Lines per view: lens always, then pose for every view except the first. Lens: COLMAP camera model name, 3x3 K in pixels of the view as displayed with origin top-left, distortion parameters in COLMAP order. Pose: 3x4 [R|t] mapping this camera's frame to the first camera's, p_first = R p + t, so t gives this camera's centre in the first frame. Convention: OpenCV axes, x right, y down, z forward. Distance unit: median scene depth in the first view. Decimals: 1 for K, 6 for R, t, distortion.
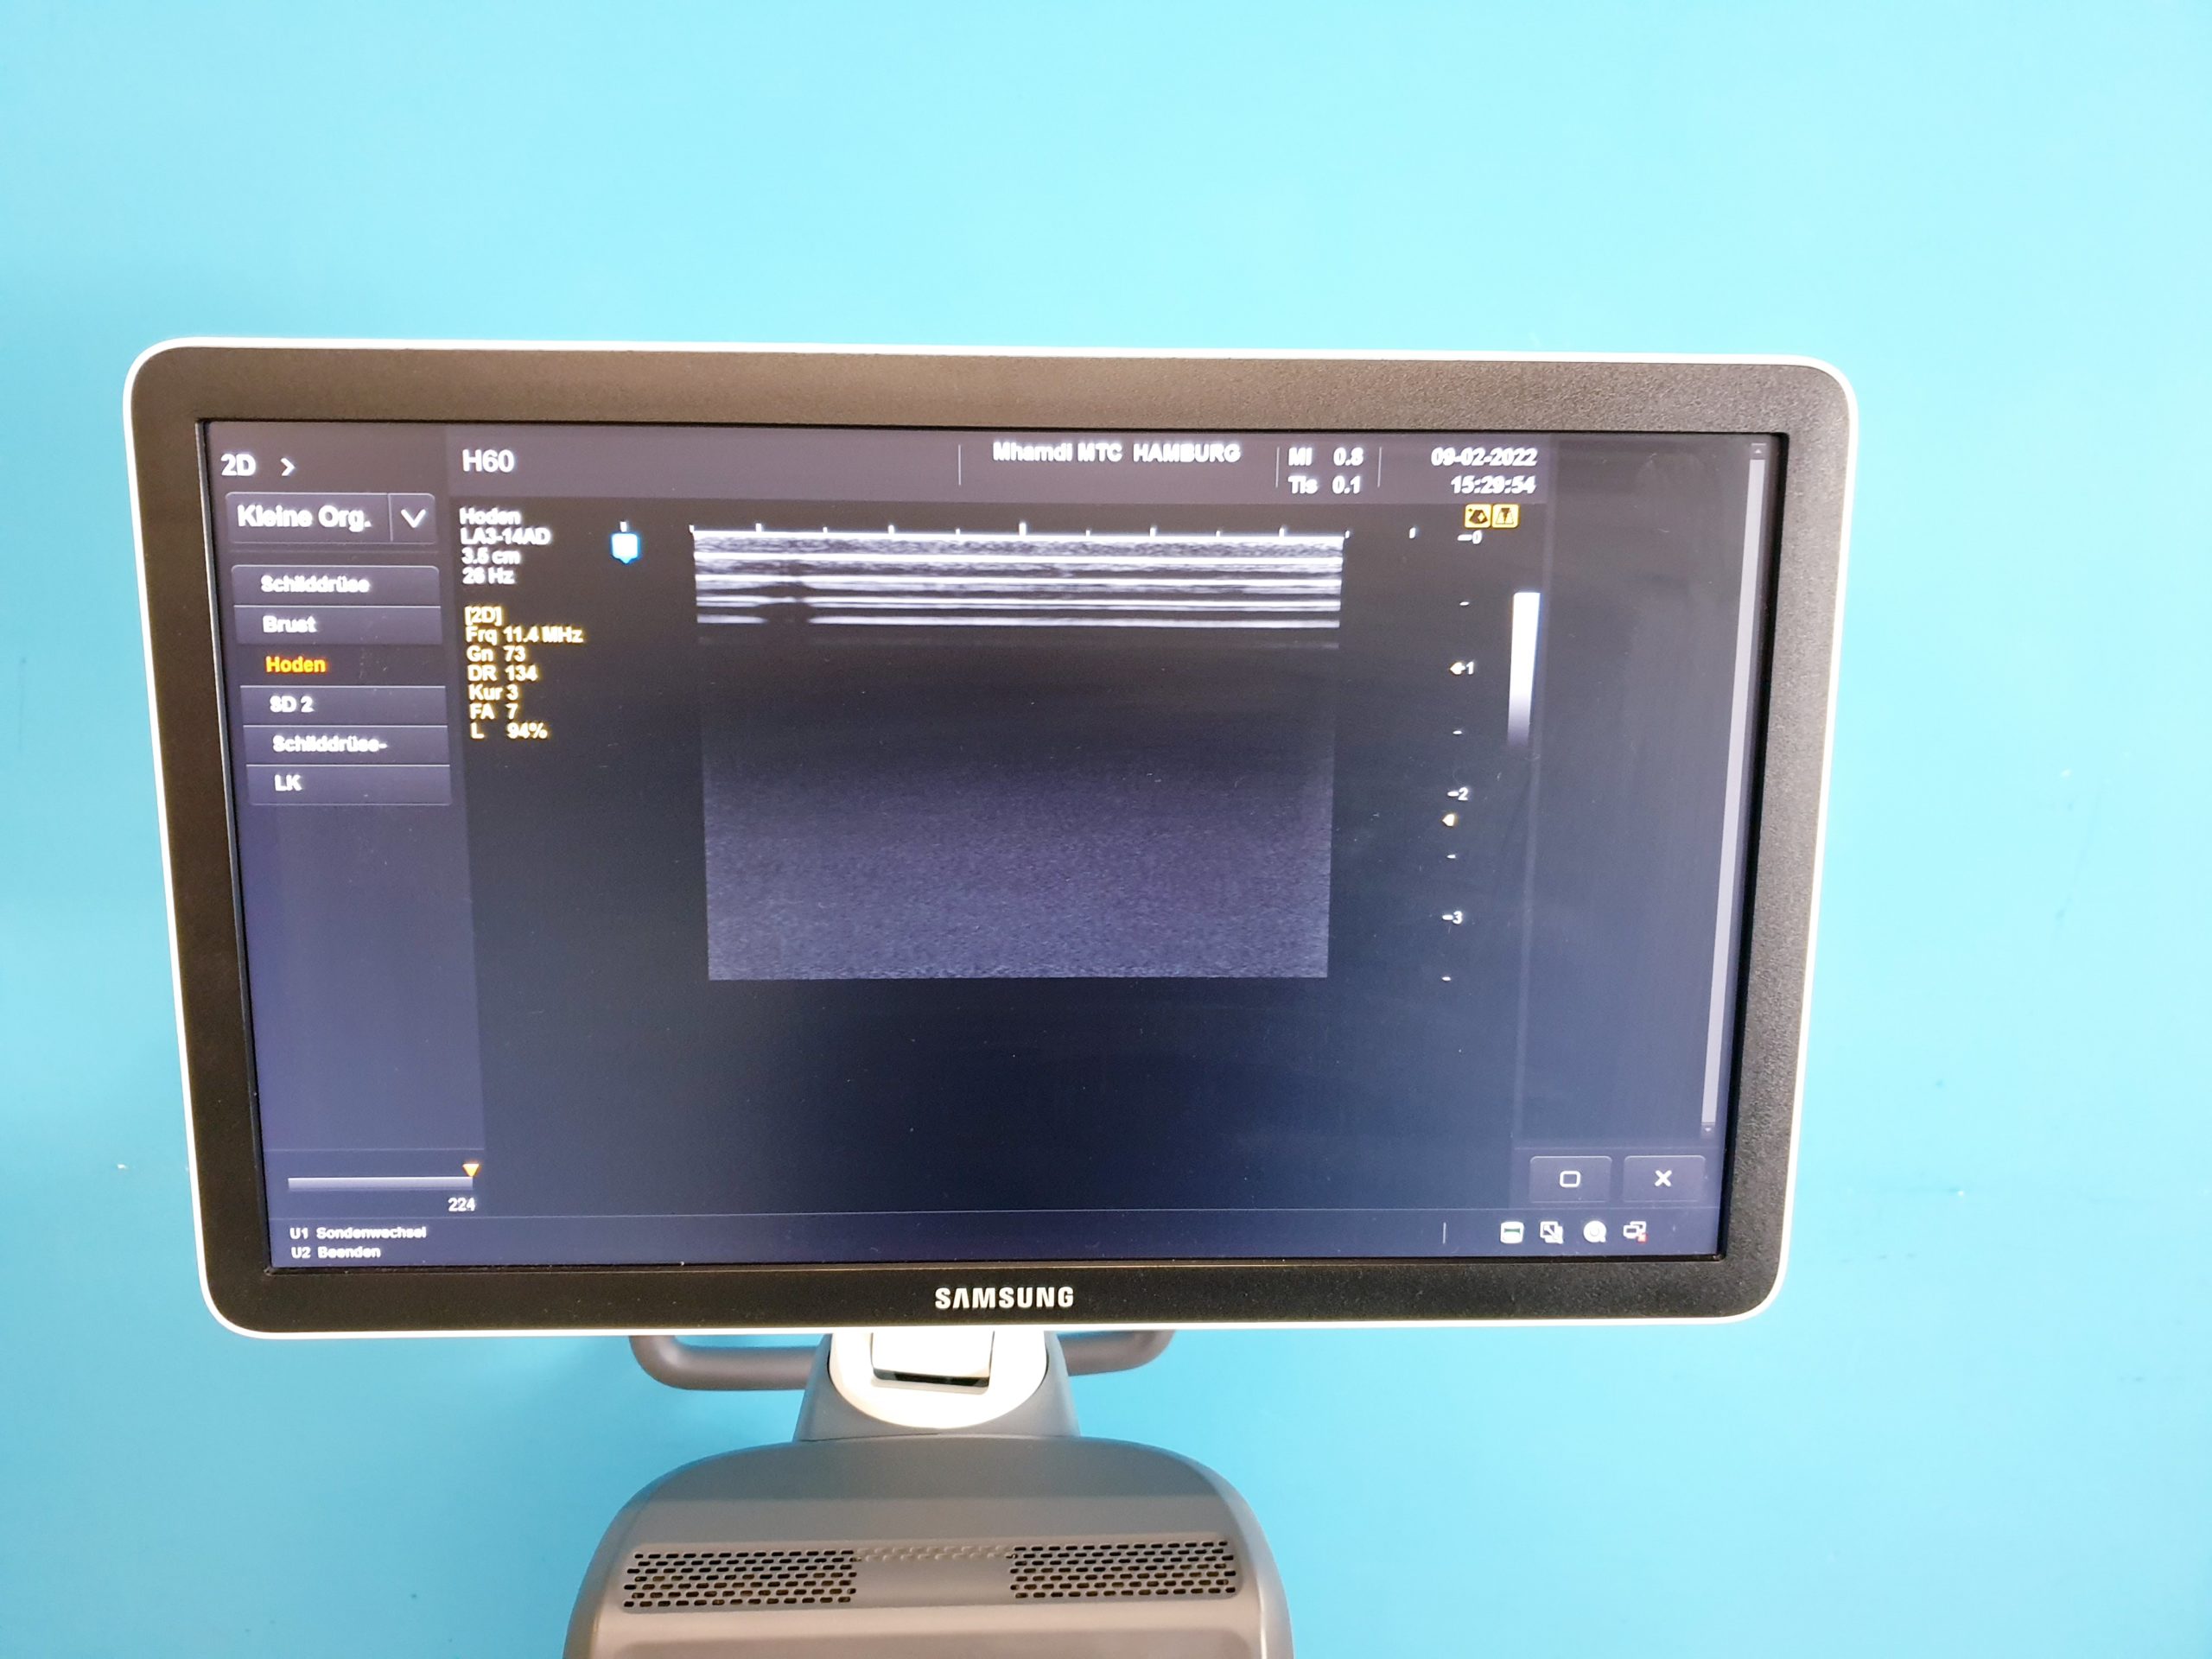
lens RADIAL K [[1727.3, 0, 1060.7], [0, 1727.3, 824.2], [0, 0, 1]] dist [-0.013046, 0.011494]
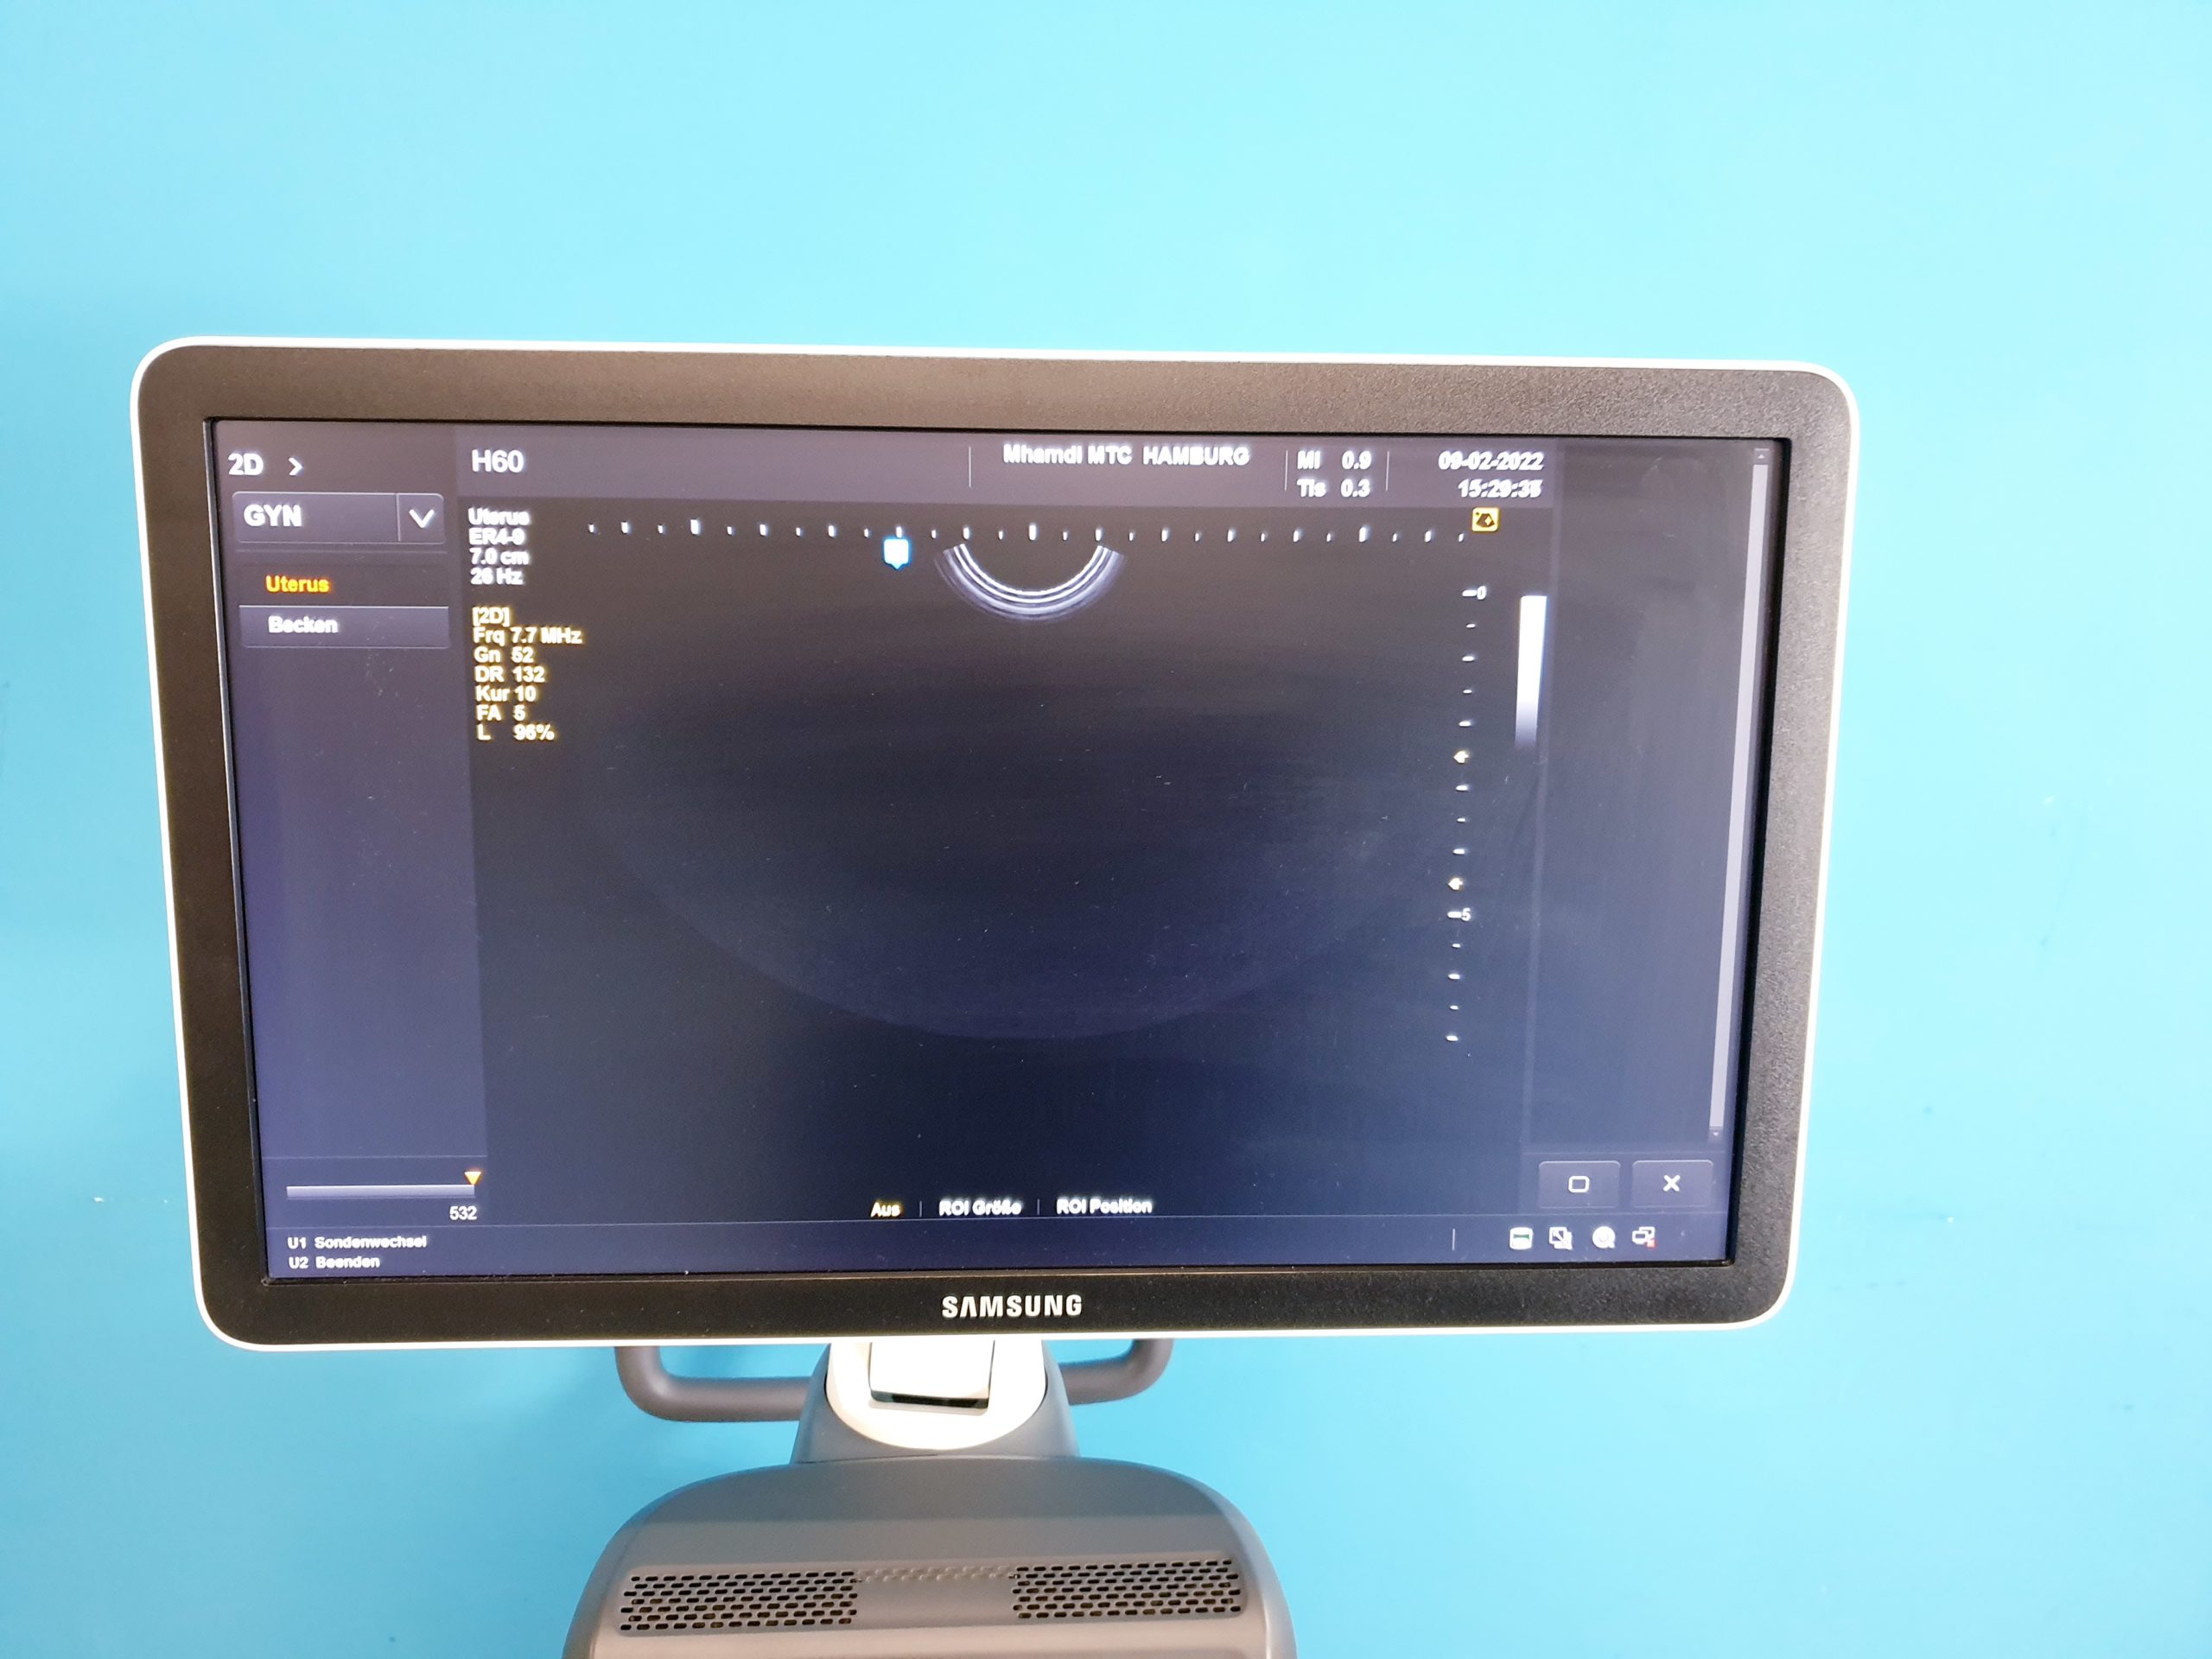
lens RADIAL K [[1727.3, 0, 1066.0], [0, 1727.3, 829.5], [0, 0, 1]] dist [-0.013046, 0.011494]
pose [[0.999880, -0.000072, 0.015473, -0.017101], [0.000427, 0.999736, -0.022959, 0.023611], [-0.015467, 0.022962, 0.999617, 0.001963]]
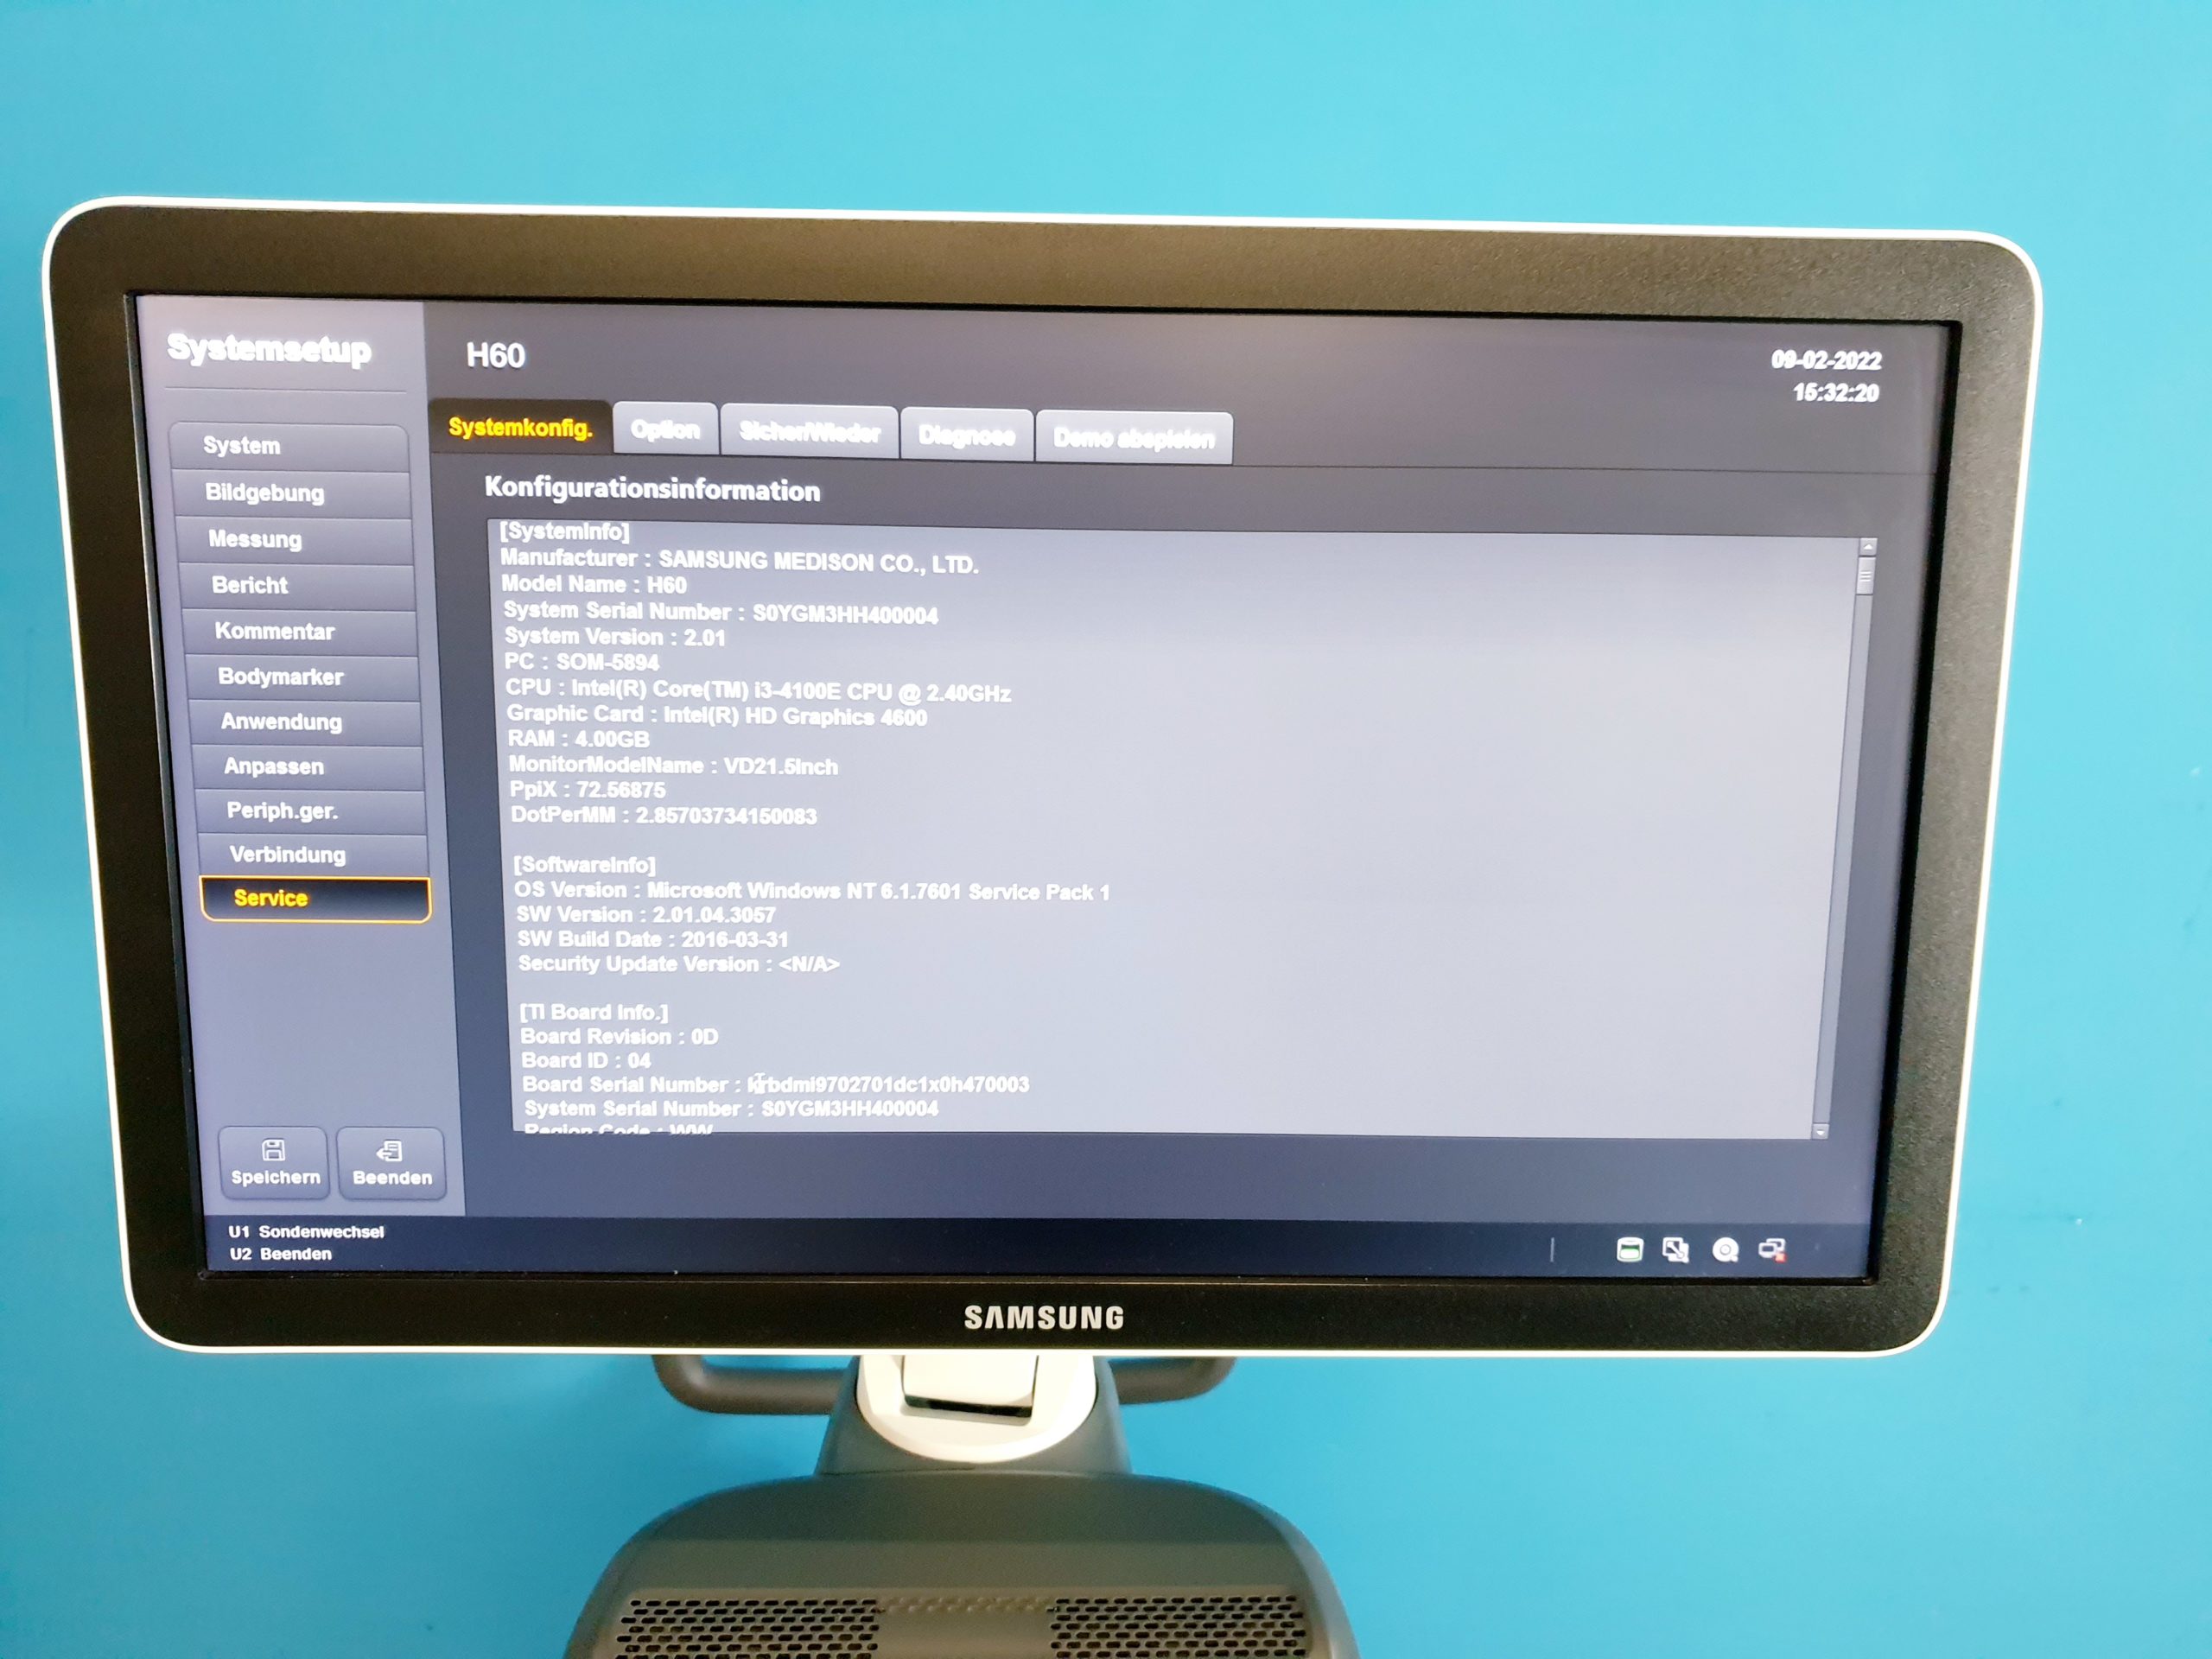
lens RADIAL K [[1727.3, 0, 1099.9], [0, 1727.3, 815.7], [0, 0, 1]] dist [-0.013046, 0.011494]
pose [[0.999846, 0.009640, -0.014686, 0.005884], [-0.009894, 0.999801, -0.017314, 0.036760], [0.014516, 0.017457, 0.999742, 0.127425]]
